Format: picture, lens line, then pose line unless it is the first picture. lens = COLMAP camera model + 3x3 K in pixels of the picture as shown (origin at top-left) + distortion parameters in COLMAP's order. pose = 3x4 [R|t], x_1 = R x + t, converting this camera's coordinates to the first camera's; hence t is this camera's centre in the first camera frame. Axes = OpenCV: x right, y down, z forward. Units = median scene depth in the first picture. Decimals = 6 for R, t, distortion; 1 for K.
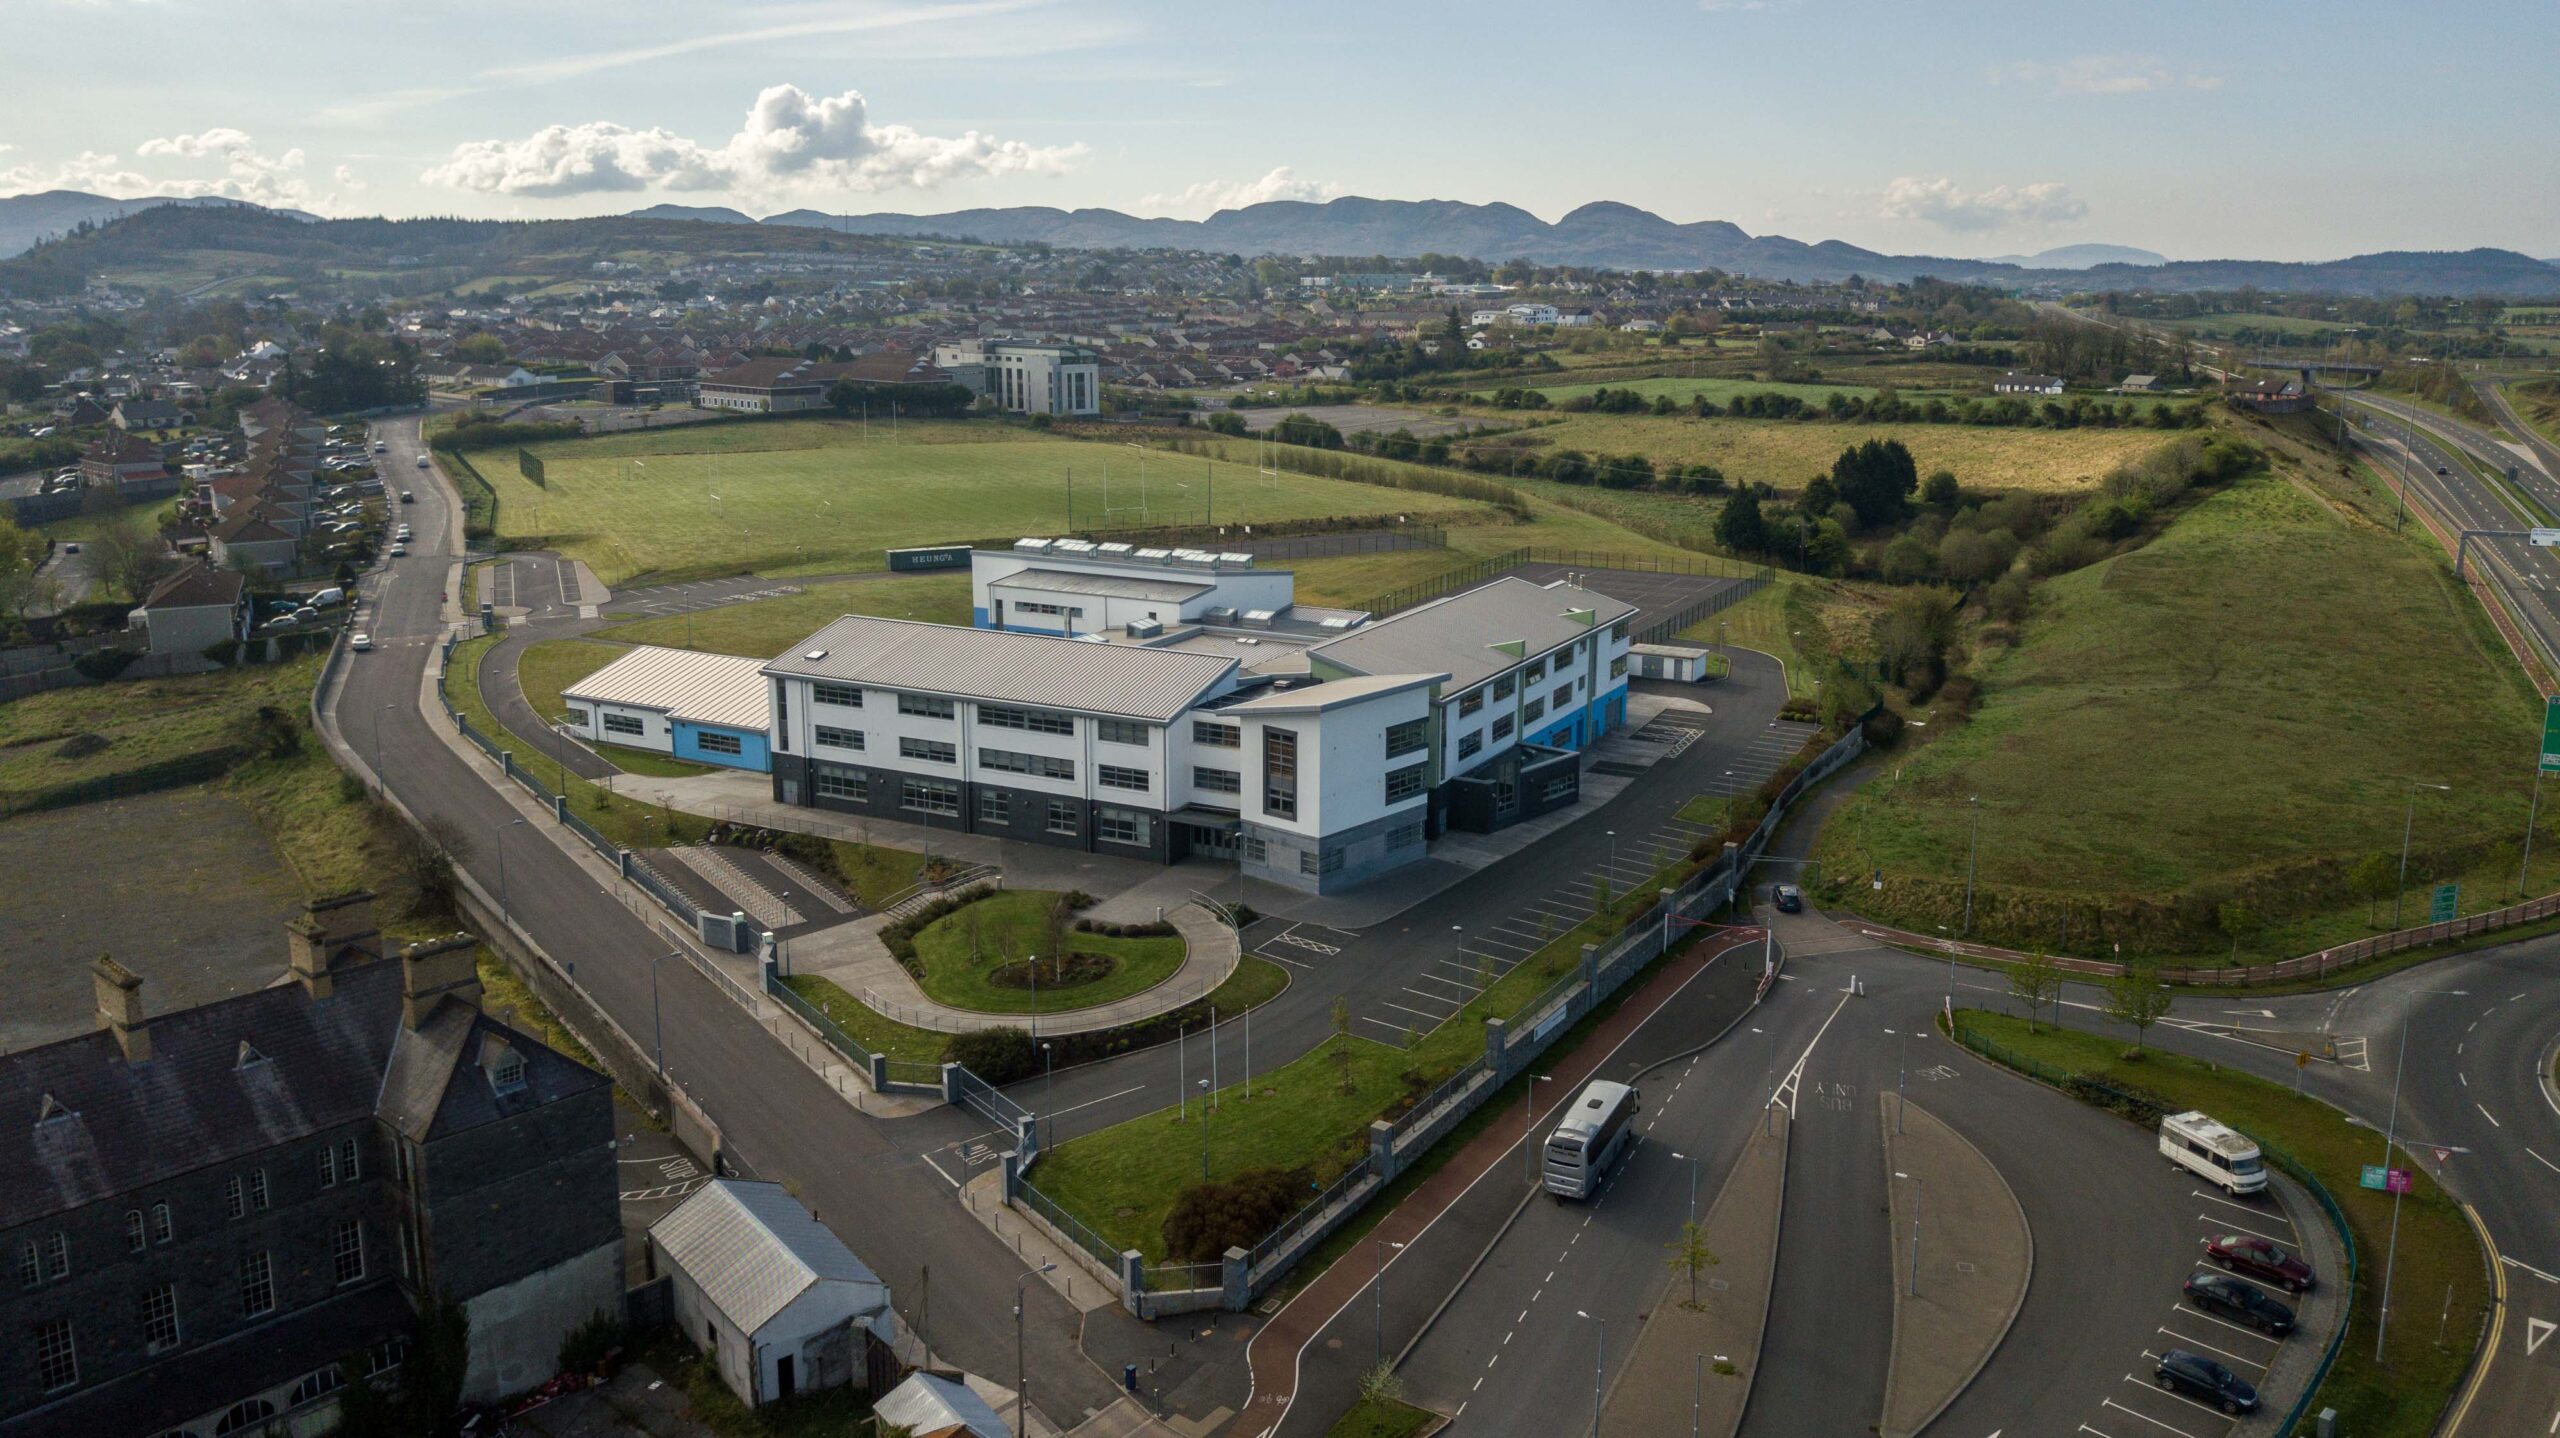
lens RADIAL K [[1946.3, 0, 1286.0], [0, 1946.3, 628.0], [0, 0, 1]] dist [0.068803, -0.182600]
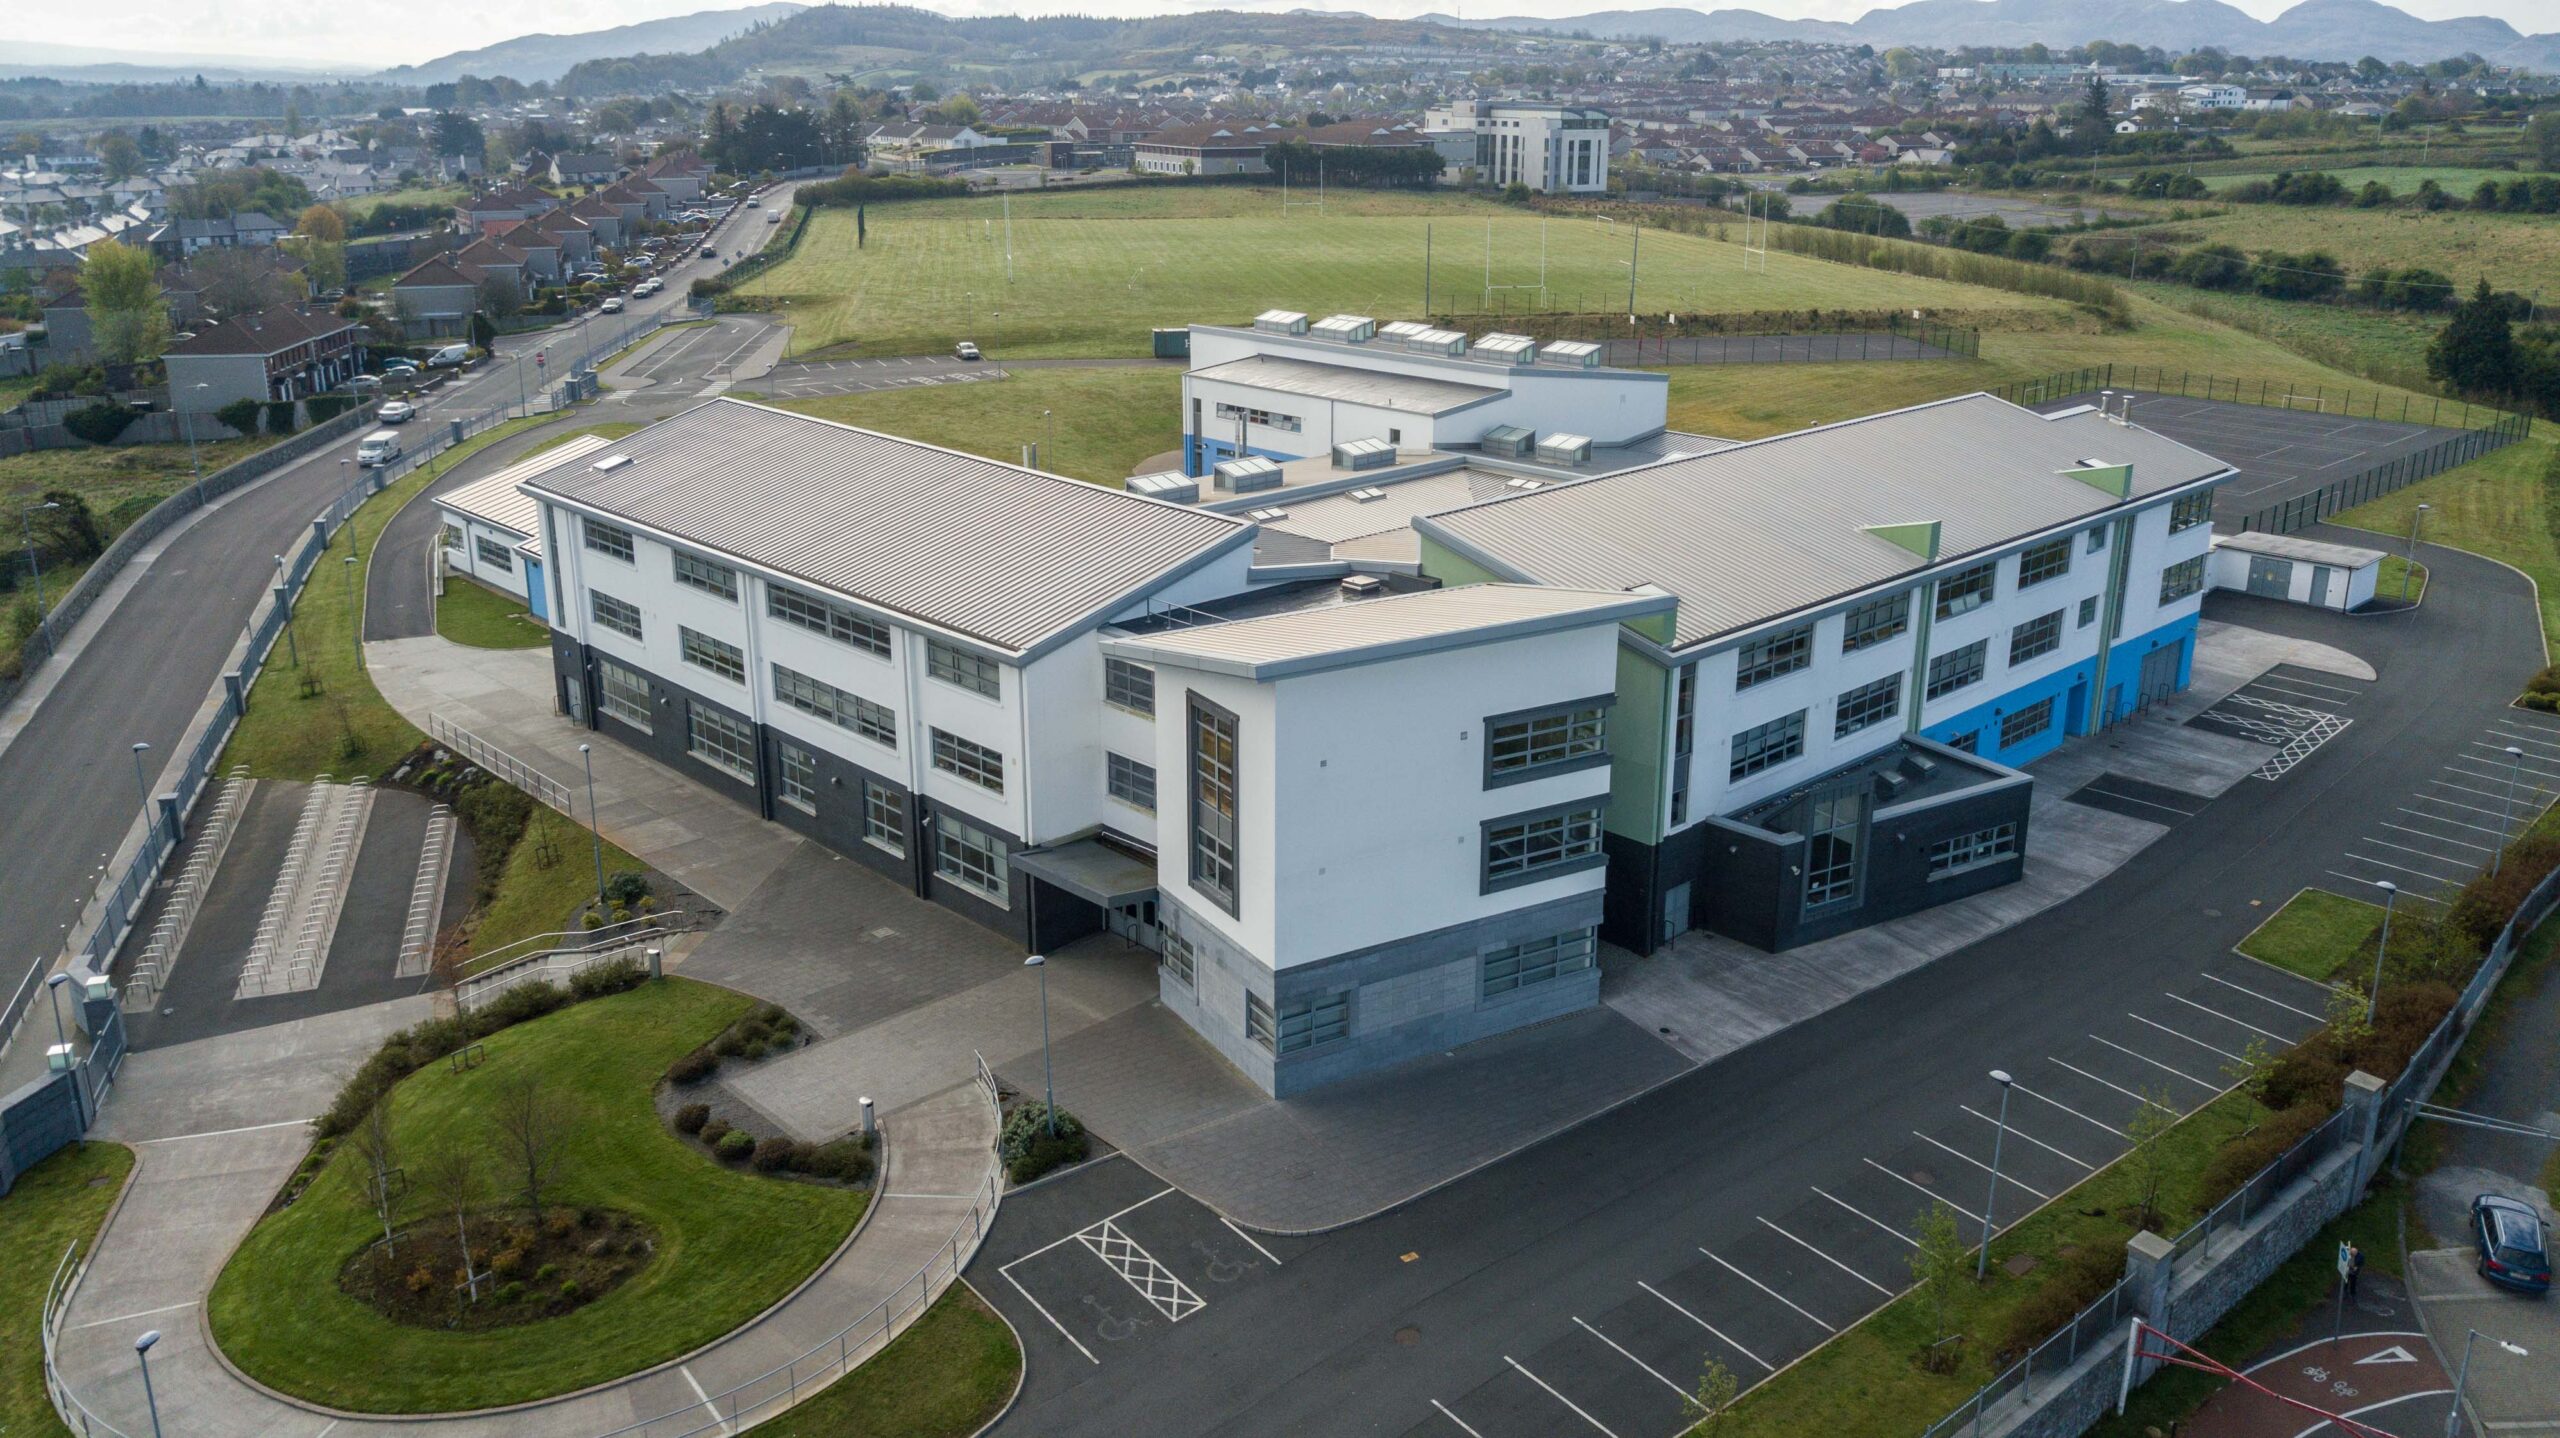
lens RADIAL K [[1961.7, 0, 1287.9], [0, 1961.7, 644.8], [0, 0, 1]] dist [0.001555, -0.001742]
pose [[0.951759, 0.086038, -0.294538, 0.106285], [-0.056317, 0.992559, 0.107958, -0.005941], [0.301635, -0.086162, 0.949522, 0.464219]]
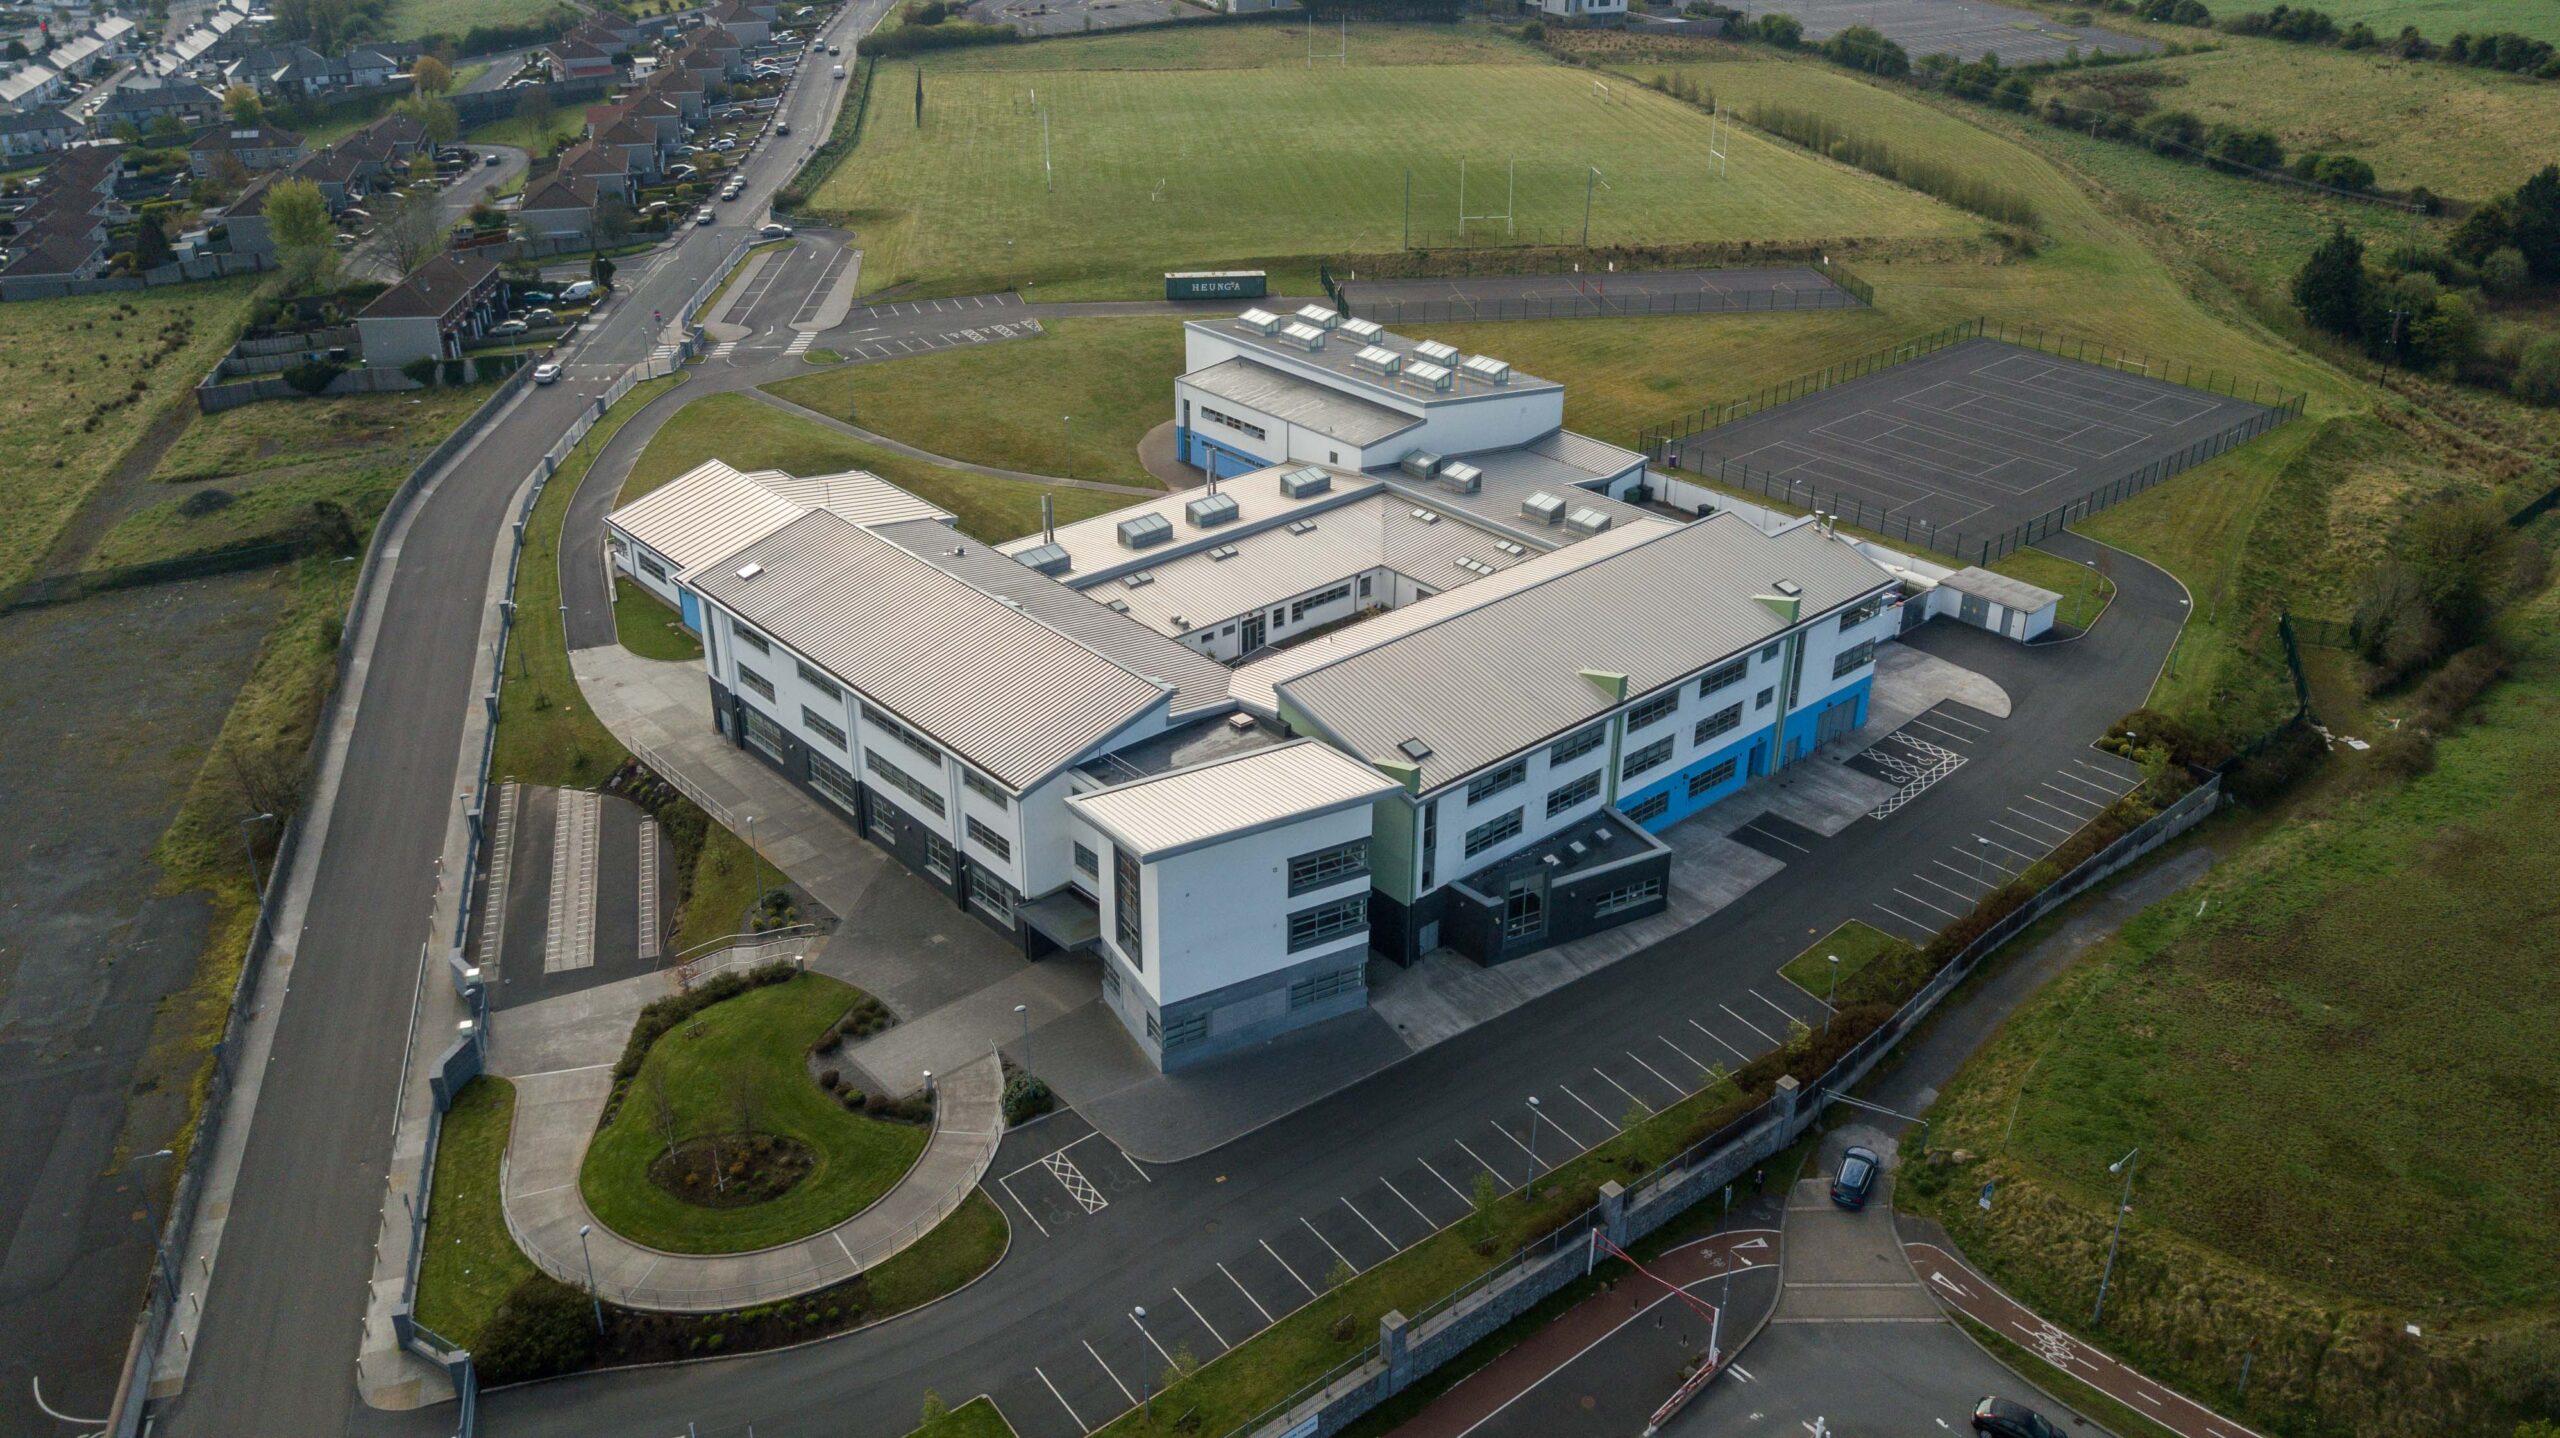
lens RADIAL K [[1961.7, 0, 1287.9], [0, 1961.7, 644.8], [0, 0, 1]] dist [0.001555, -0.001742]
pose [[0.939947, 0.147667, -0.307725, 0.206574], [-0.065873, 0.963101, 0.260953, -0.167592], [0.334905, -0.225011, 0.914991, 0.285700]]
